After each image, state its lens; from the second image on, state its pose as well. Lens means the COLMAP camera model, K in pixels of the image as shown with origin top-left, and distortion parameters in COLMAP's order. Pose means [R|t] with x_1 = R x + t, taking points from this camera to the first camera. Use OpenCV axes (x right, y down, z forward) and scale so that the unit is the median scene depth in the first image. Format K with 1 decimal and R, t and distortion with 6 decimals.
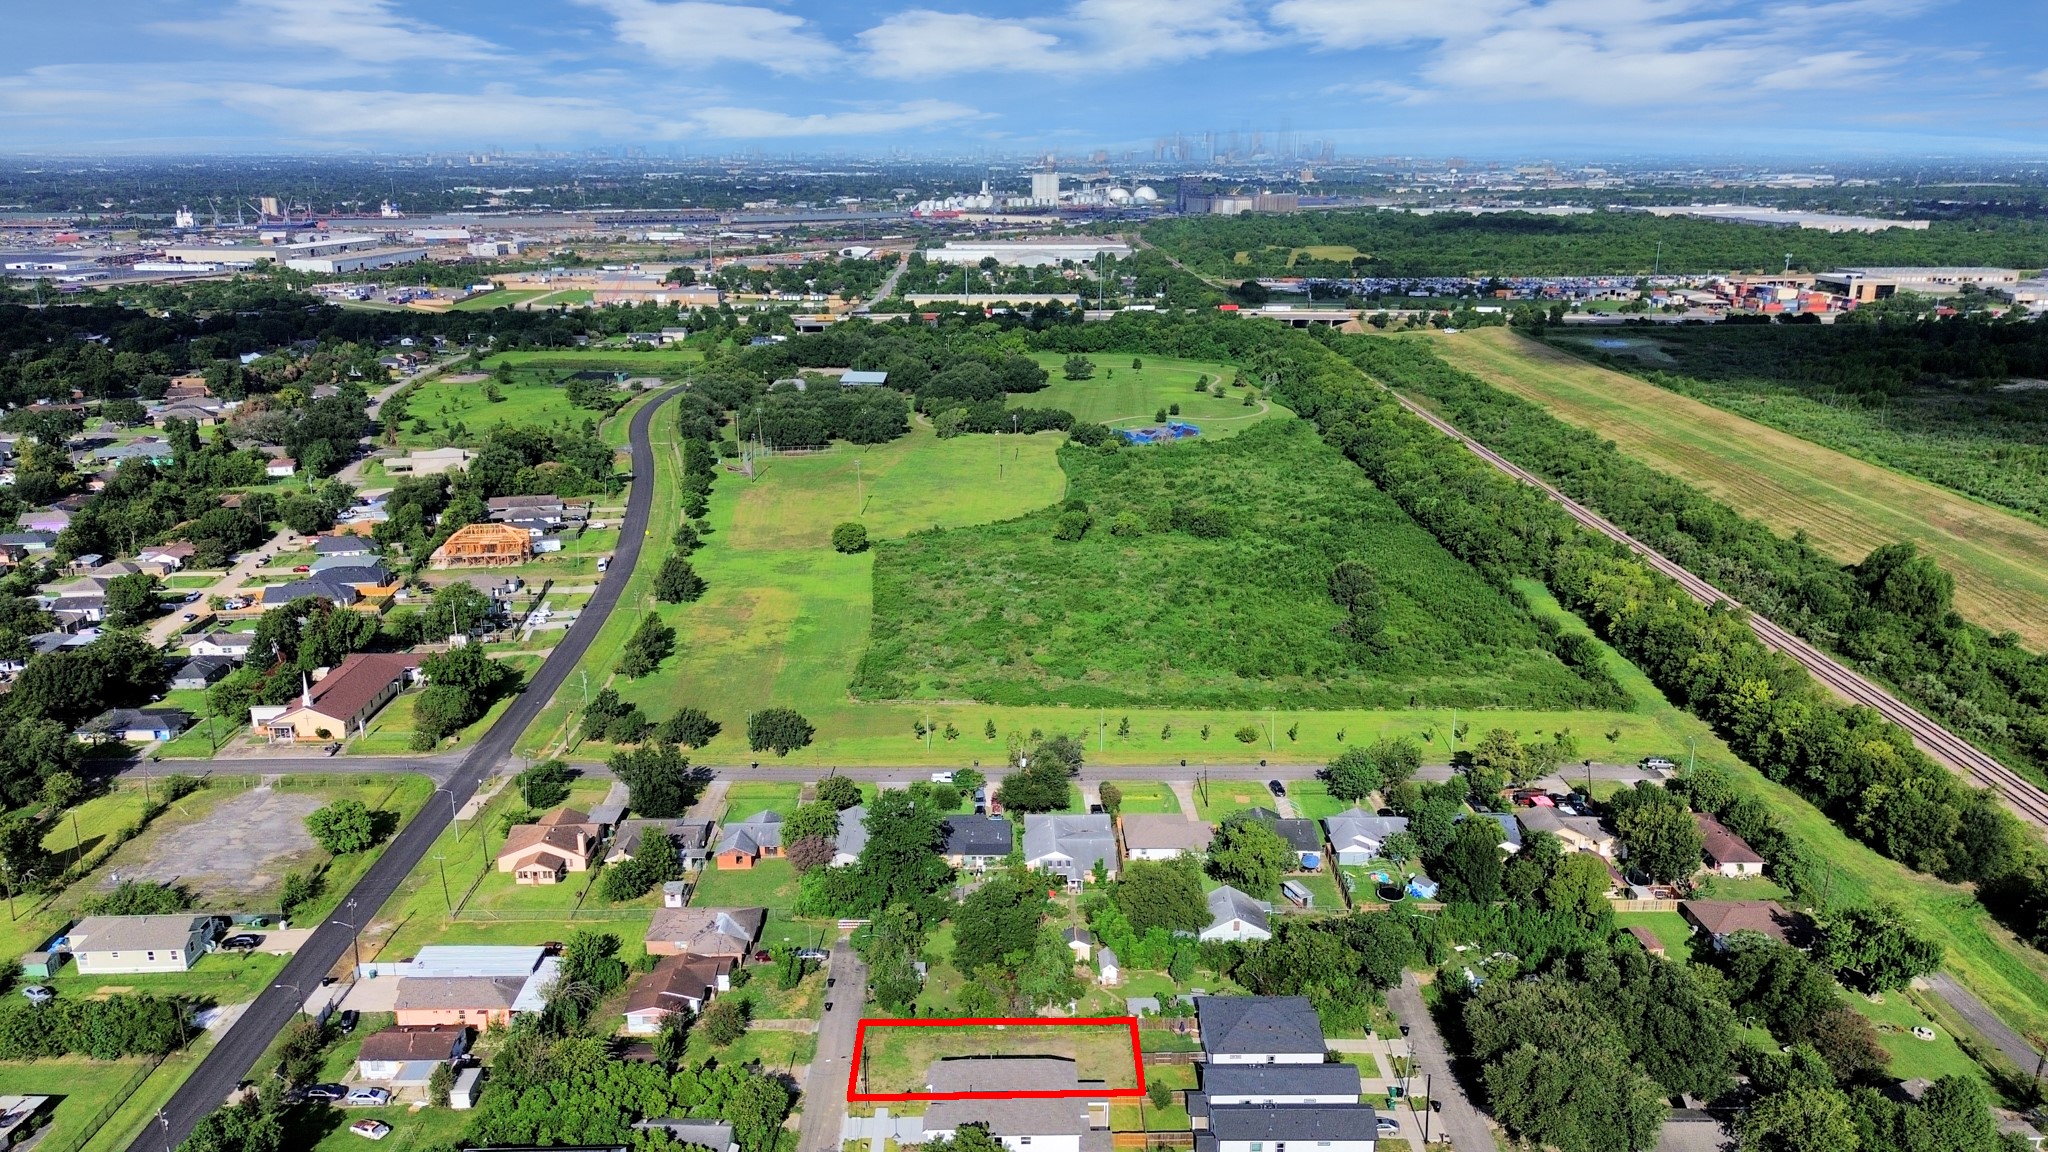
lens RADIAL K [[1450.0, 0, 1022.7], [0, 1450.0, 575.3], [0, 0, 1]] dist [0.072160, -0.073410]
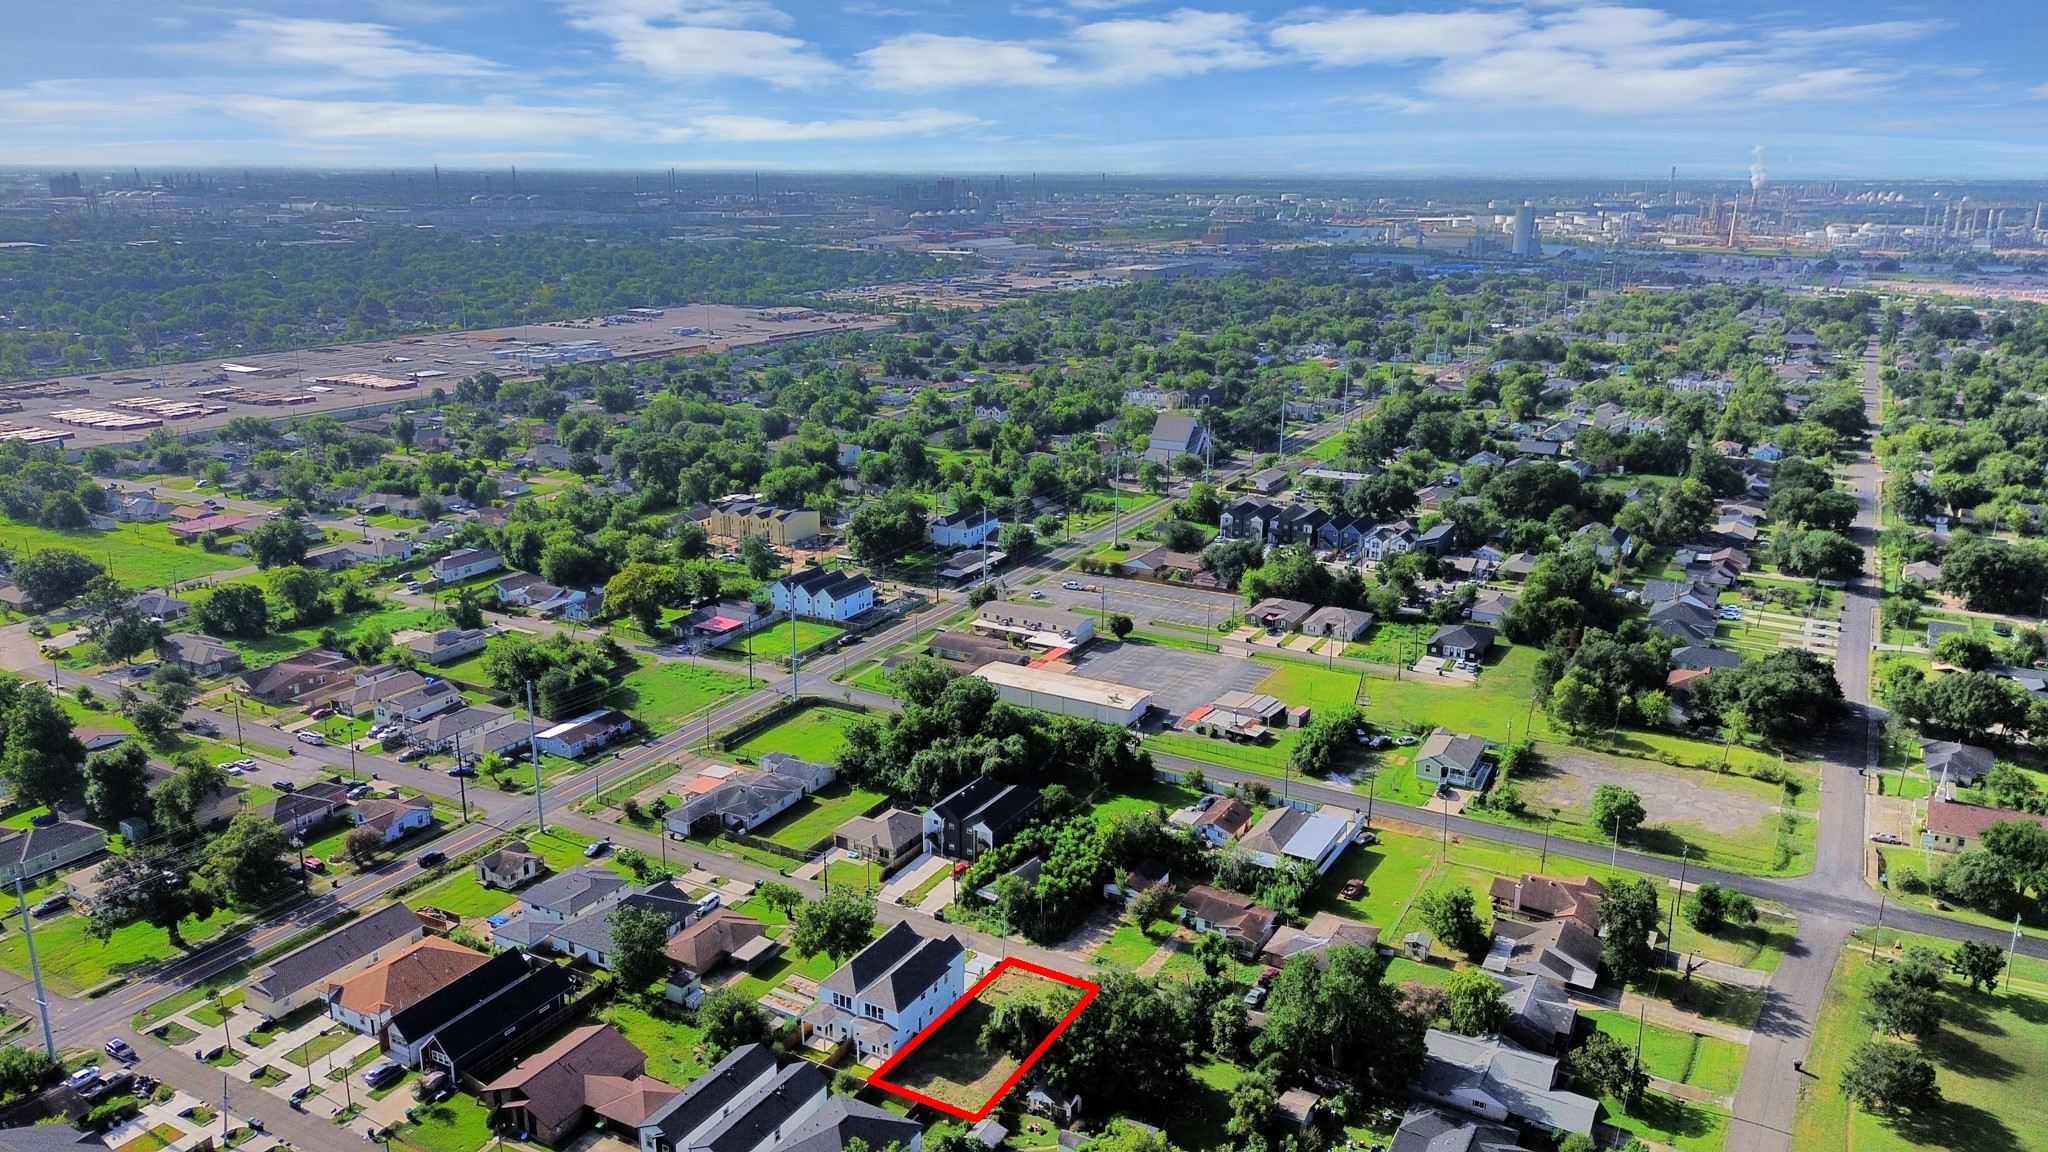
lens RADIAL K [[1450.0, 0, 1022.7], [0, 1450.0, 575.3], [0, 0, 1]] dist [0.072160, -0.073410]
pose [[-0.505874, 0.230931, -0.831121, 0.489535], [-0.247025, 0.884364, 0.396080, -0.241521], [0.826480, 0.405675, -0.390331, 0.827803]]
